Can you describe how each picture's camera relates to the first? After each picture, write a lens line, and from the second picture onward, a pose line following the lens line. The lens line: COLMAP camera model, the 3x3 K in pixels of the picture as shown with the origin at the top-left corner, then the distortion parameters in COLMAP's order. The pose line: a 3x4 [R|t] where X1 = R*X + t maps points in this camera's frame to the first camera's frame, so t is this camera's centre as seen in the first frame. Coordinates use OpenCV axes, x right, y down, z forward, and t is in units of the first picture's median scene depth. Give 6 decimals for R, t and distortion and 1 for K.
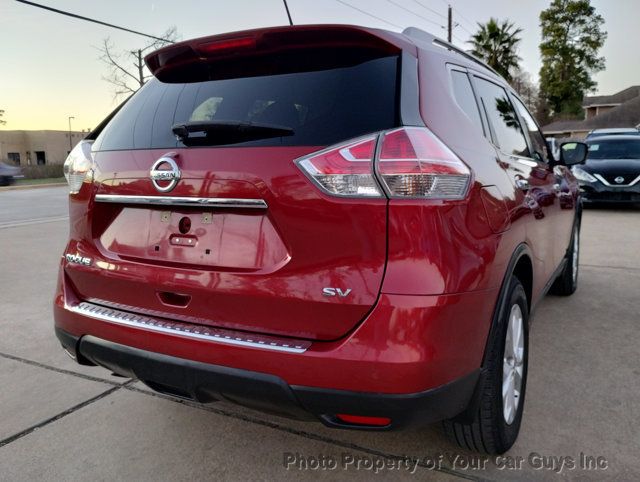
lens RADIAL K [[537.3, 0, 325.1], [0, 537.3, 241.8], [0, 0, 1]] dist [0.055837, -0.074402]
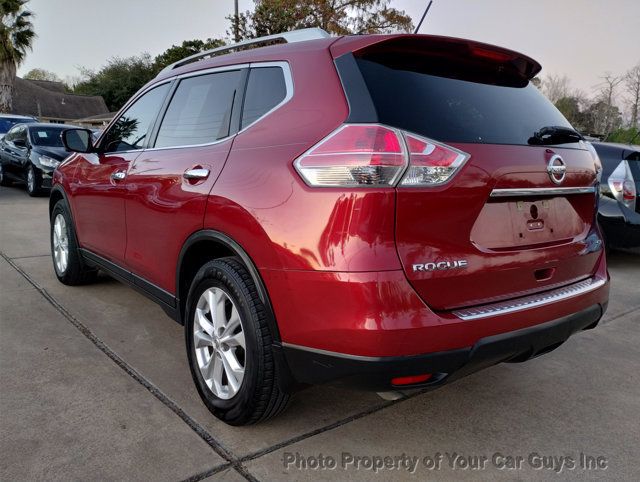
lens RADIAL K [[537.3, 0, 332.3], [0, 537.3, 245.2], [0, 0, 1]] dist [0.055837, -0.074402]
pose [[0.363140, -0.126342, 0.923129, -1.204305], [0.098213, 0.990435, 0.096919, -0.092331], [-0.926544, 0.055468, 0.372075, 0.768358]]
